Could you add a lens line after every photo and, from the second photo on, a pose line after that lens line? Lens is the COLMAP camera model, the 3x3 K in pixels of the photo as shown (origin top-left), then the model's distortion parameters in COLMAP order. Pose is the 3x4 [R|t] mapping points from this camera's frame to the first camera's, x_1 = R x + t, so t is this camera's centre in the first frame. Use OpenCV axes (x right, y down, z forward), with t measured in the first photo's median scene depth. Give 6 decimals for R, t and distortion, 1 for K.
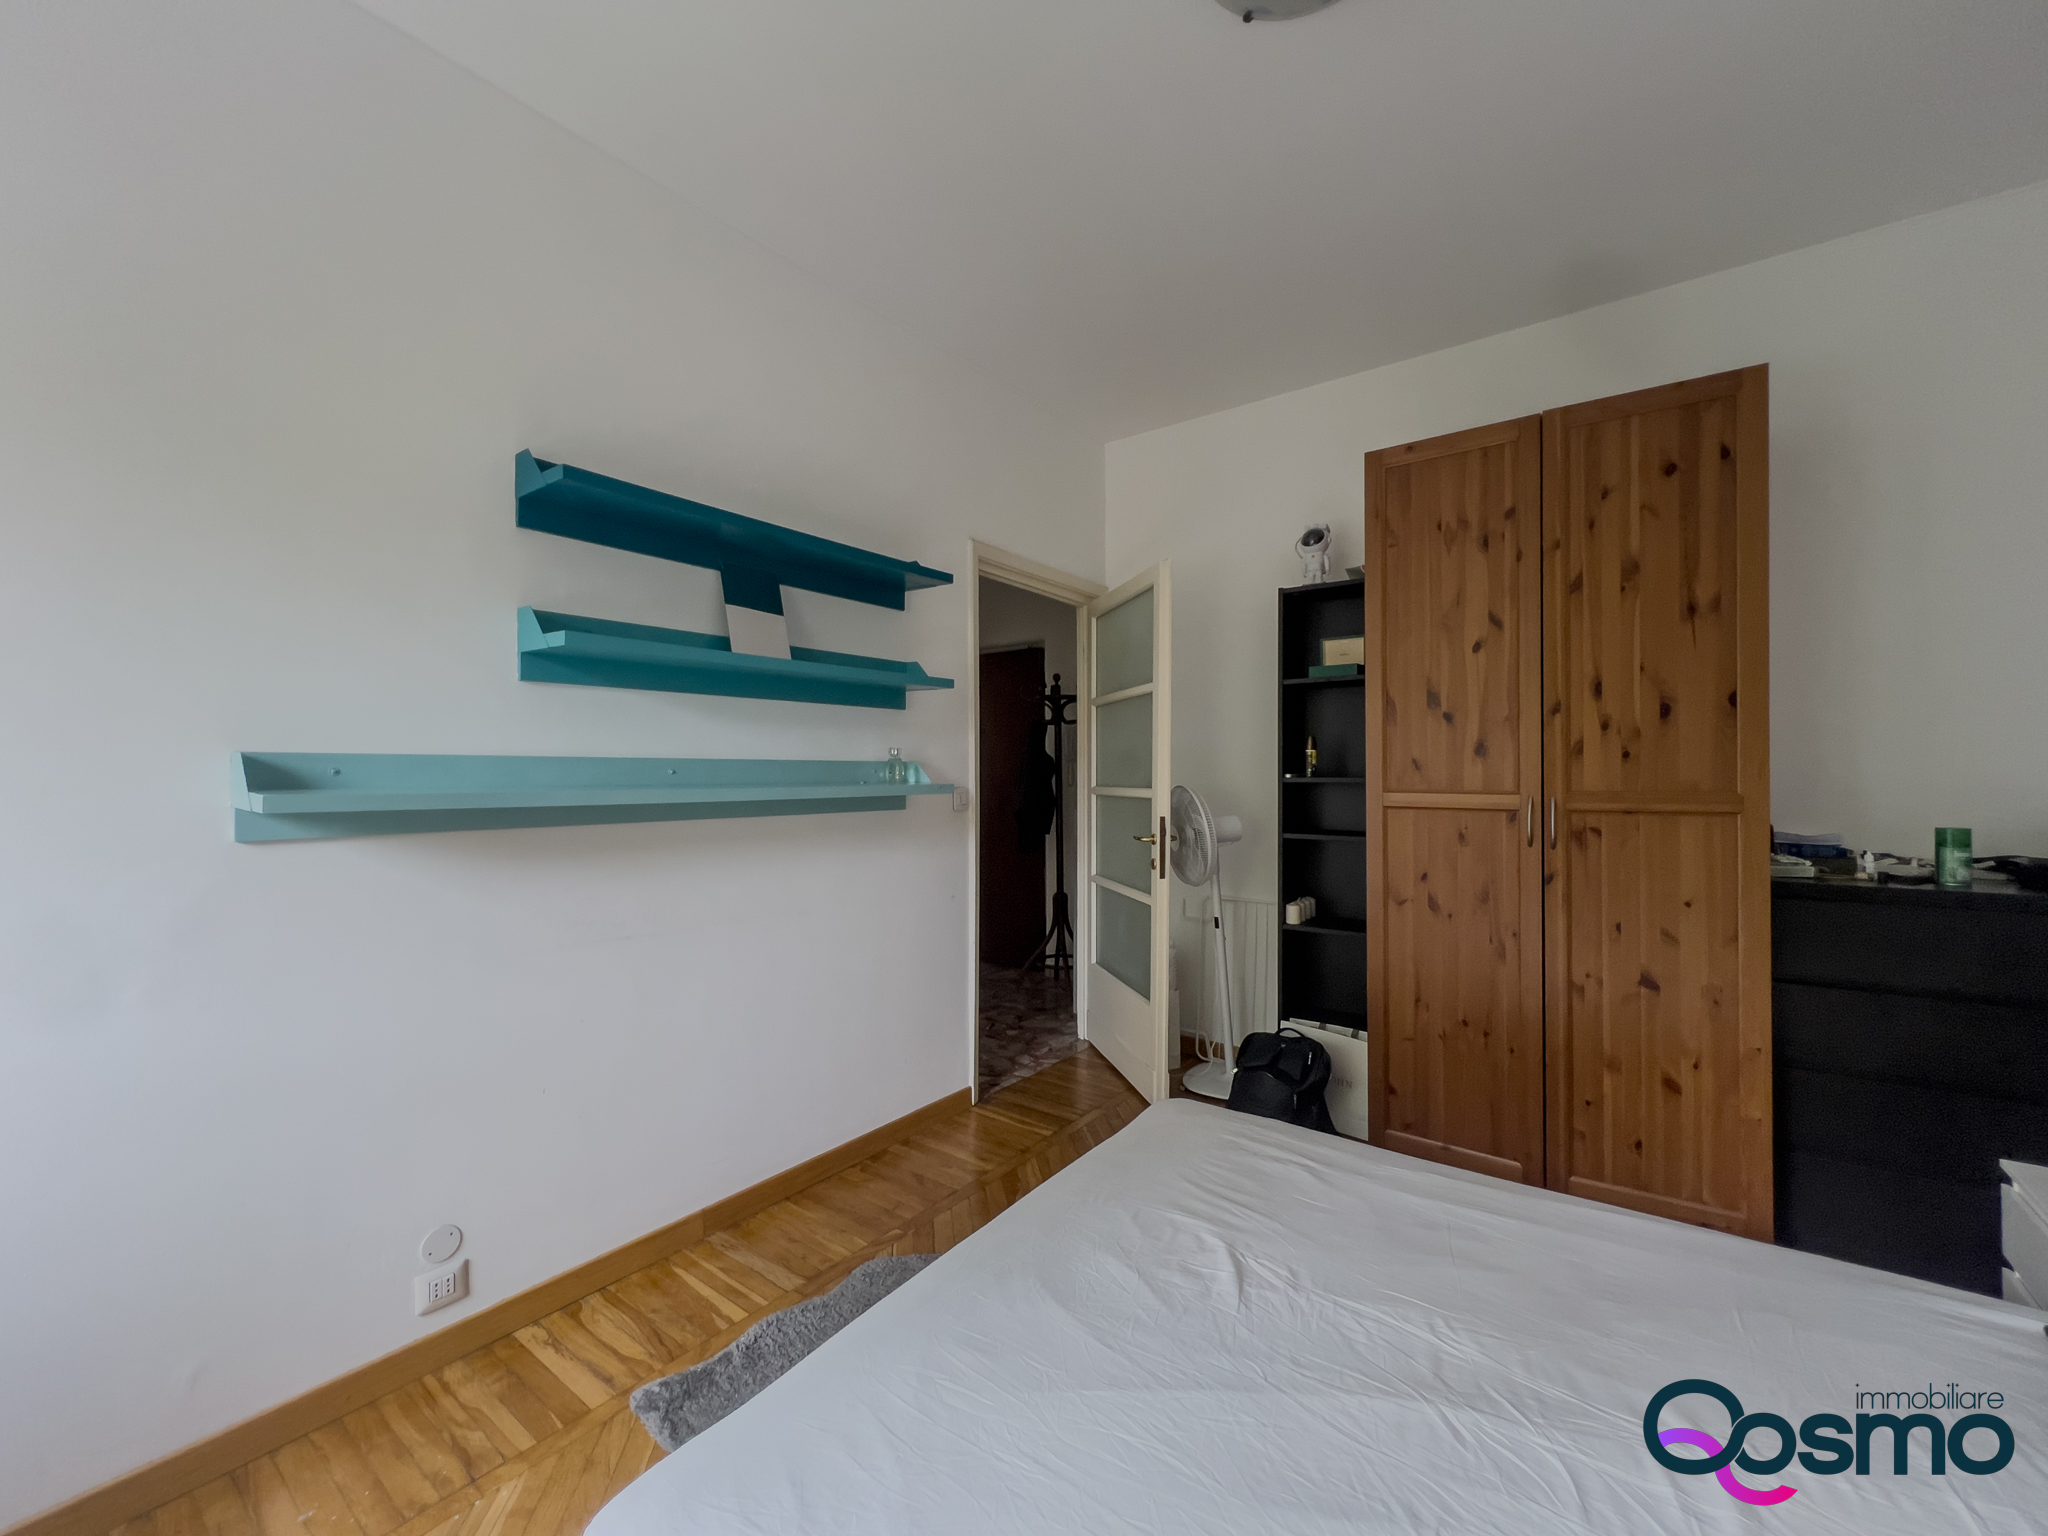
lens RADIAL K [[822.6, 0, 1021.8], [0, 822.6, 773.7], [0, 0, 1]] dist [0.001577, -0.000171]
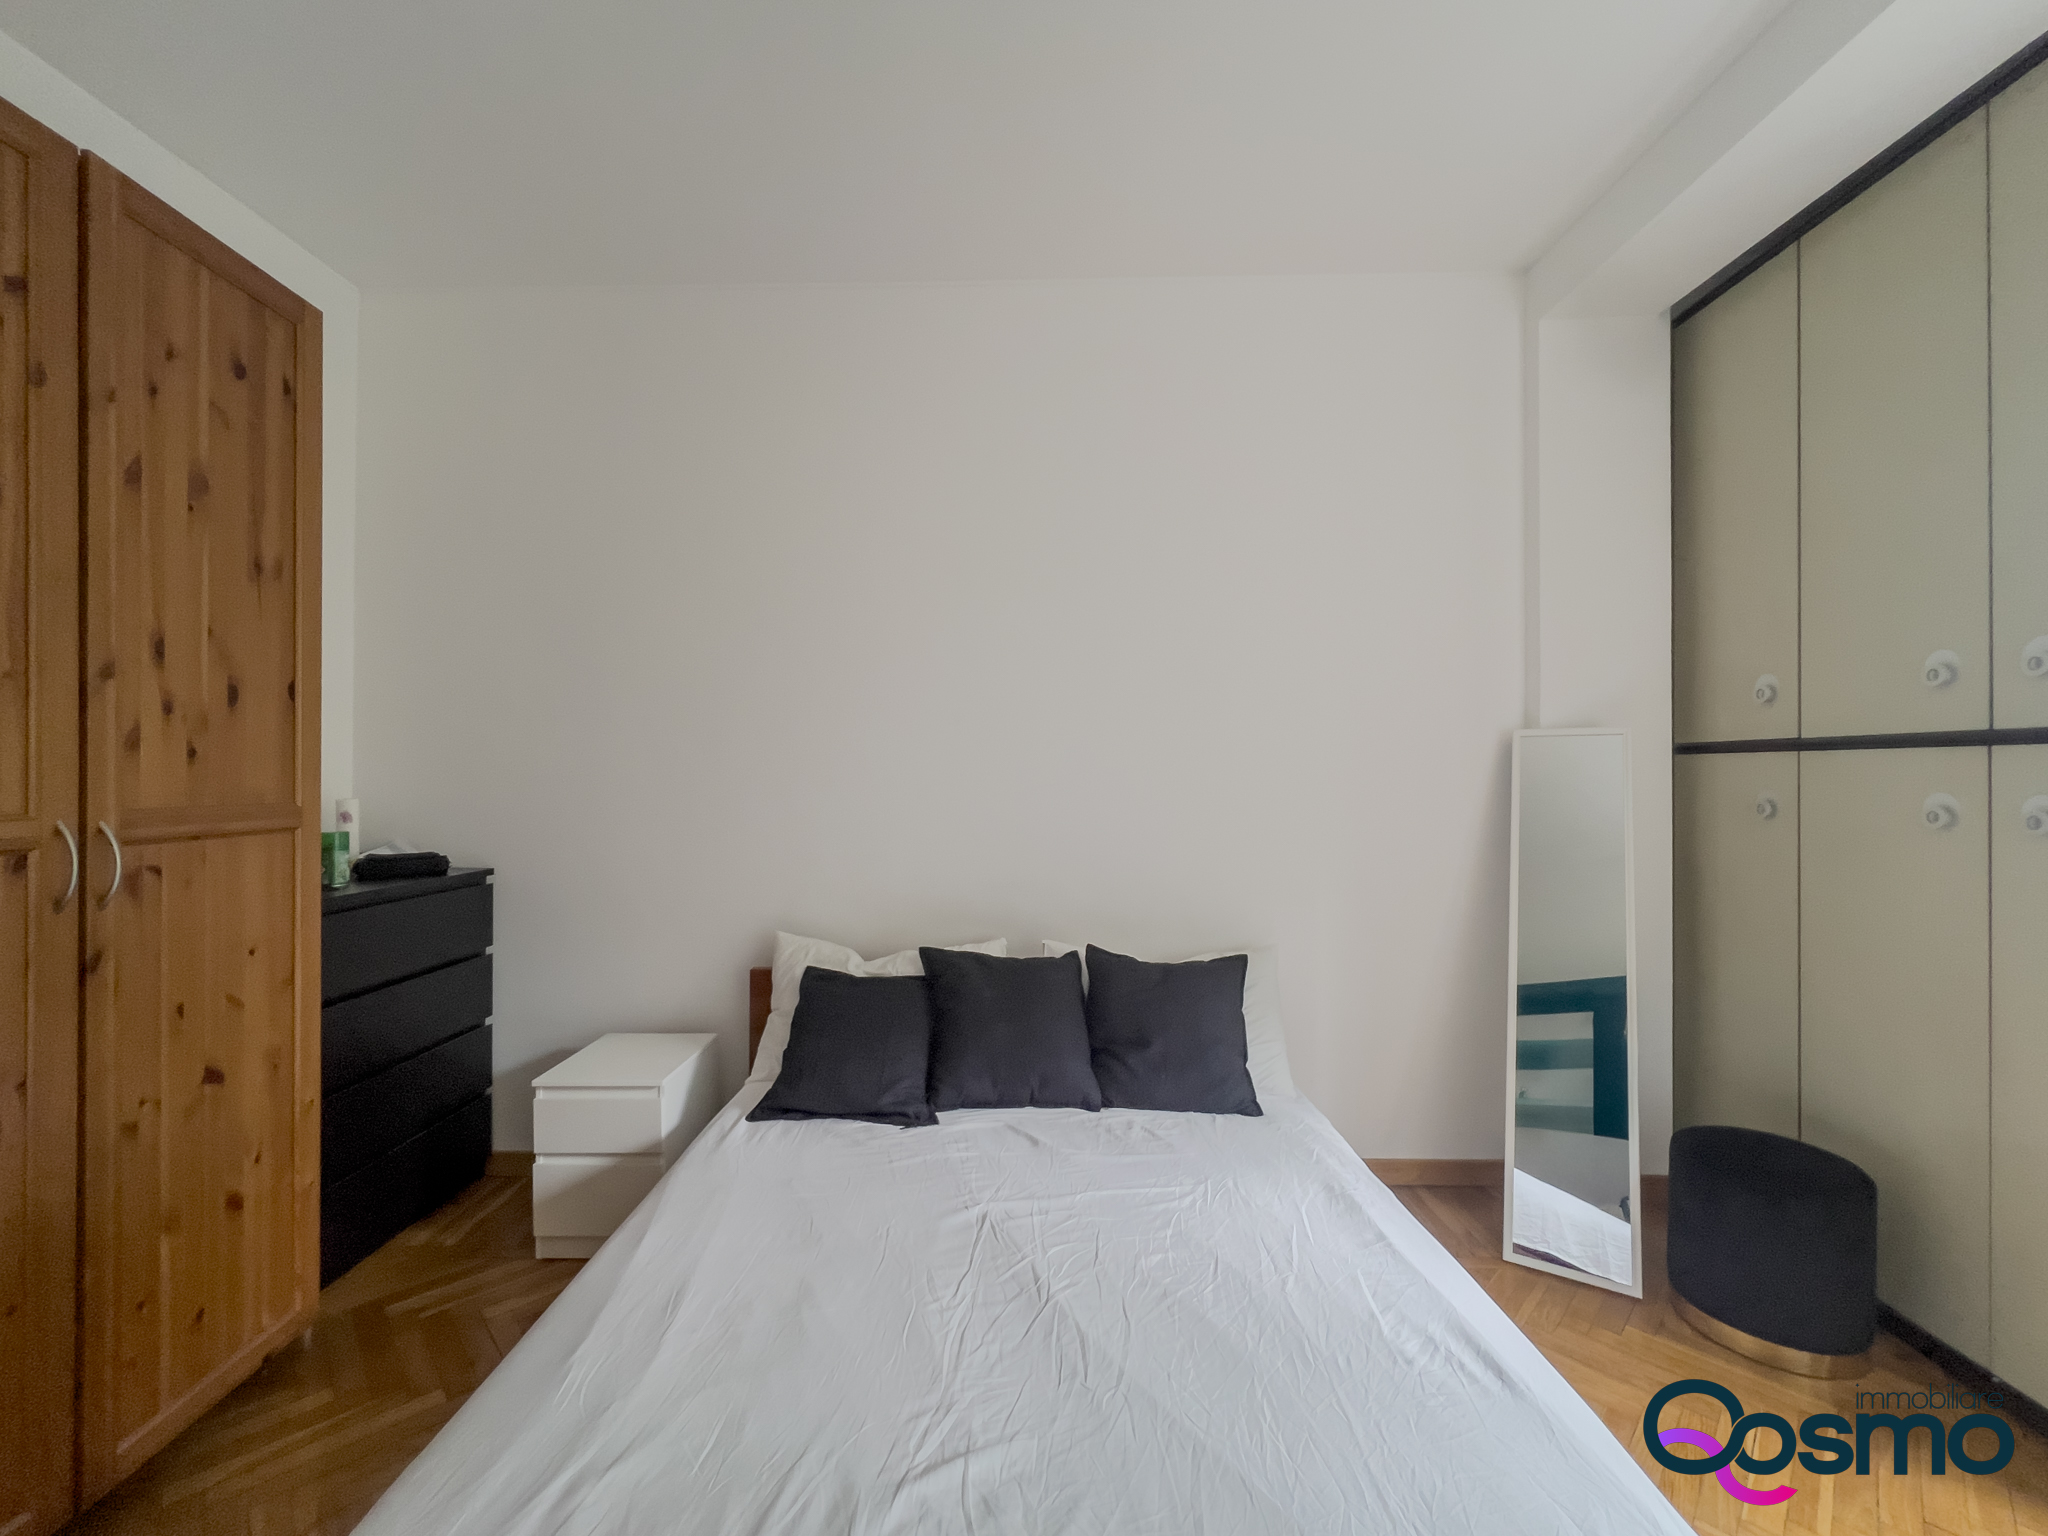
lens RADIAL K [[836.3, 0, 1021.6], [0, 836.3, 771.7], [0, 0, 1]] dist [-0.001340, -0.000043]
pose [[-0.594218, 0.008300, 0.804261, -0.226848], [0.001487, 0.999956, -0.009221, -0.000061], [-0.804303, -0.004283, -0.594204, 0.844626]]
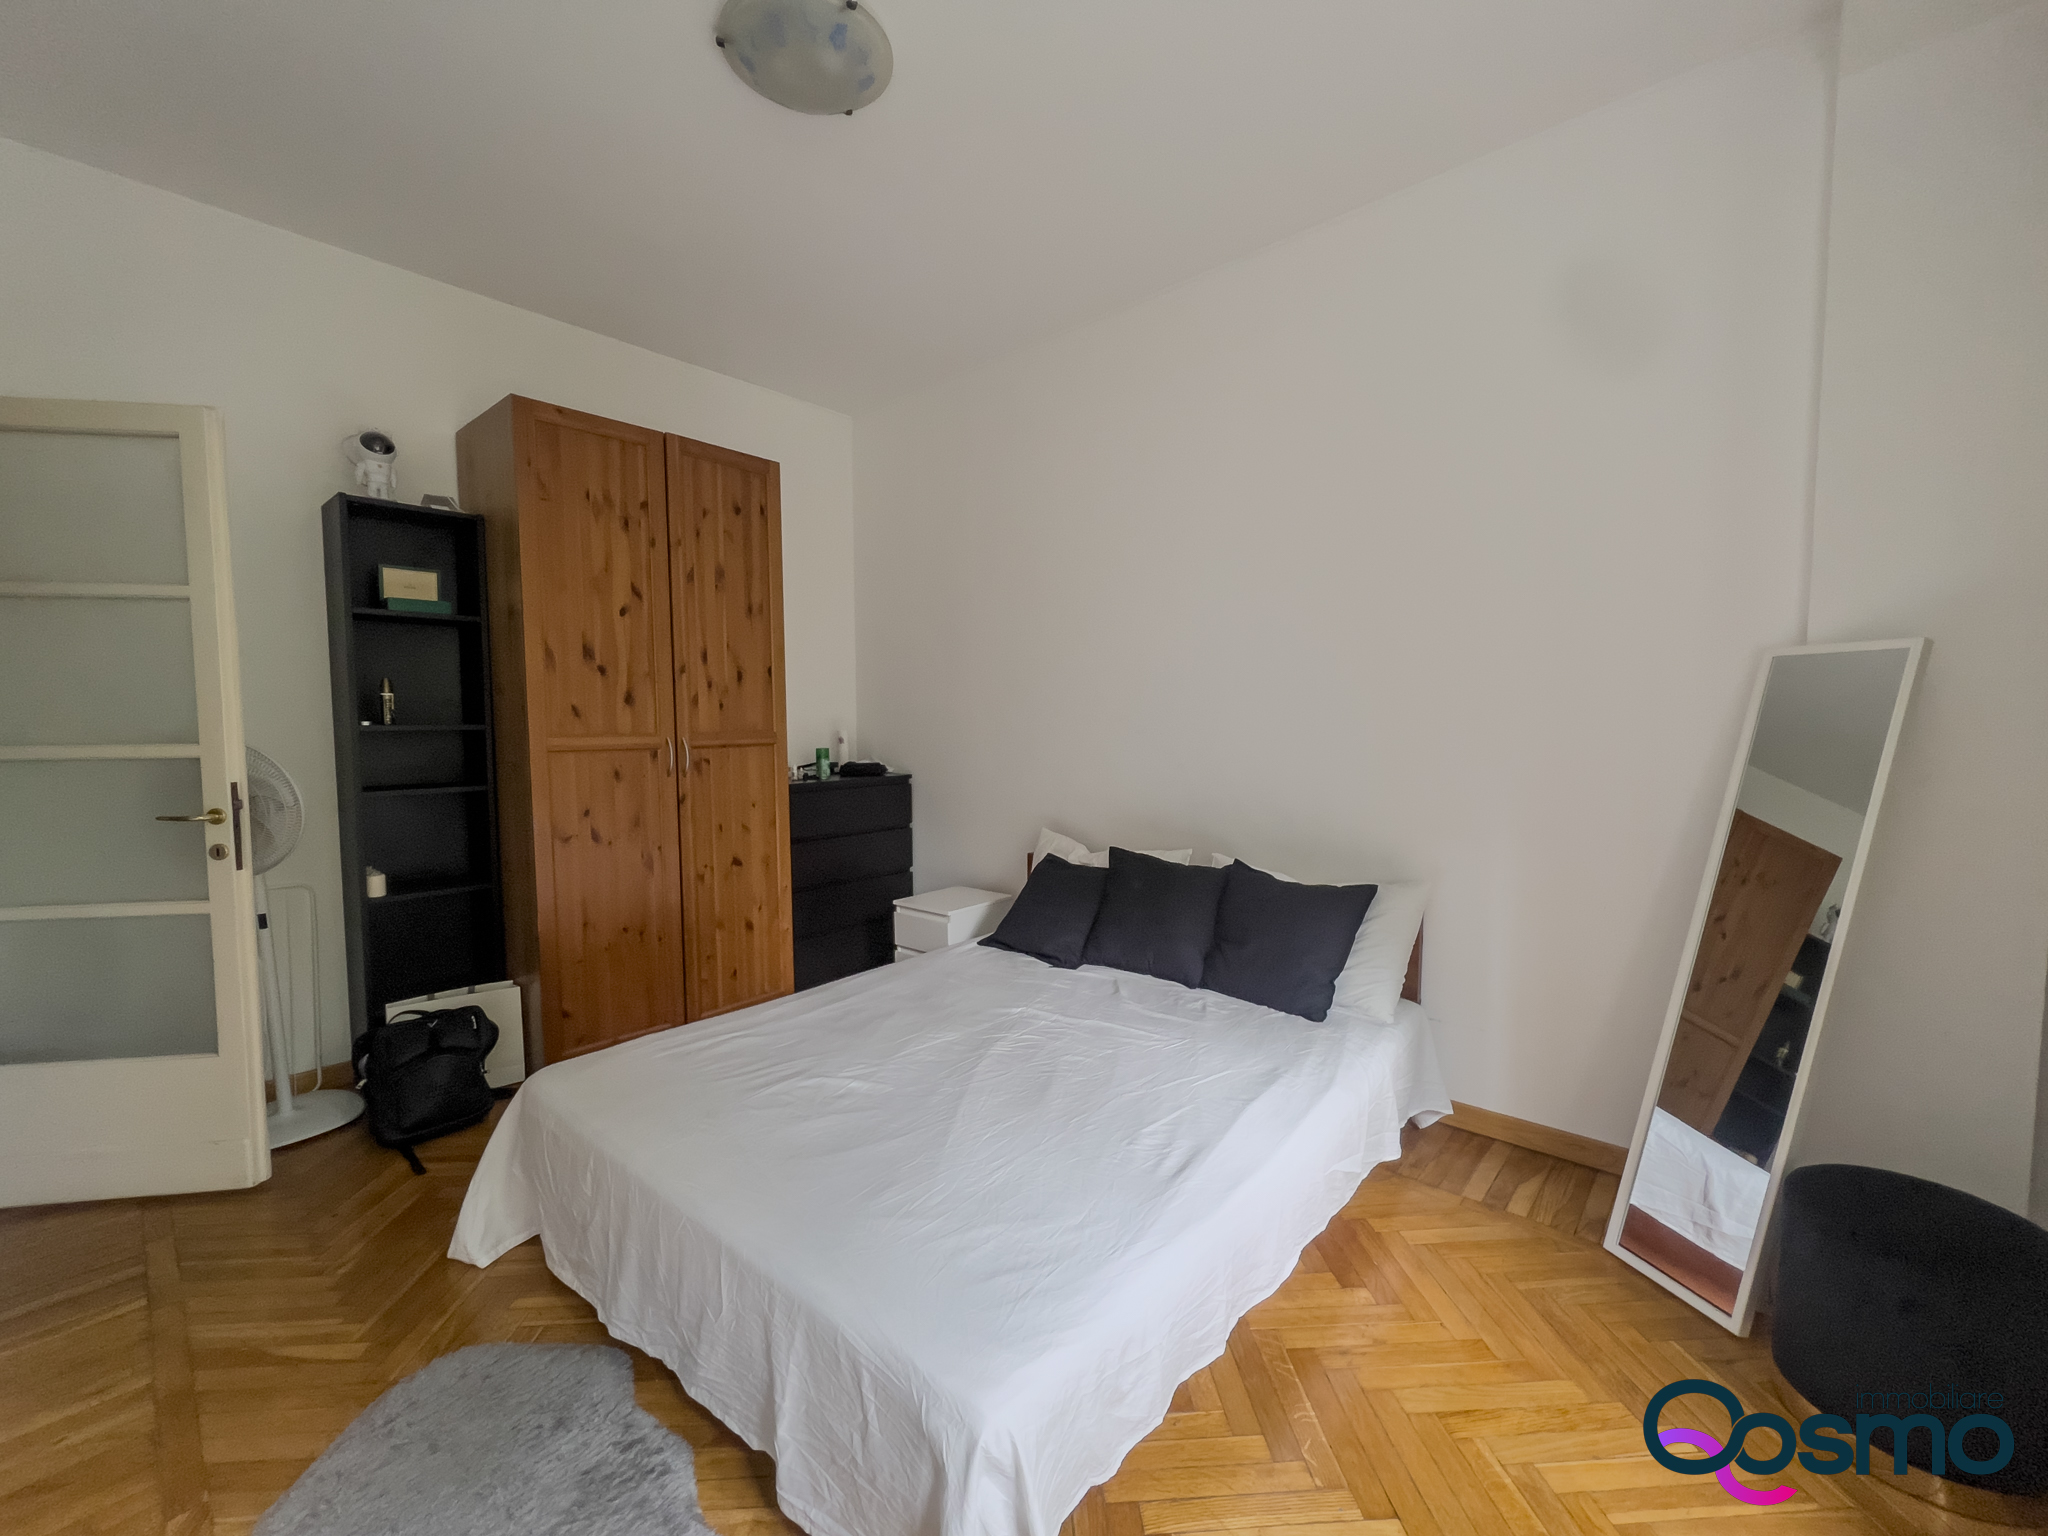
lens RADIAL K [[829.6, 0, 1019.6], [0, 829.6, 772.4], [0, 0, 1]] dist [-0.001853, -0.000031]
pose [[0.078368, -0.064232, 0.994853, -0.643529], [0.005616, 0.997935, 0.063989, 0.003010], [-0.996909, 0.000572, 0.078567, 0.369952]]
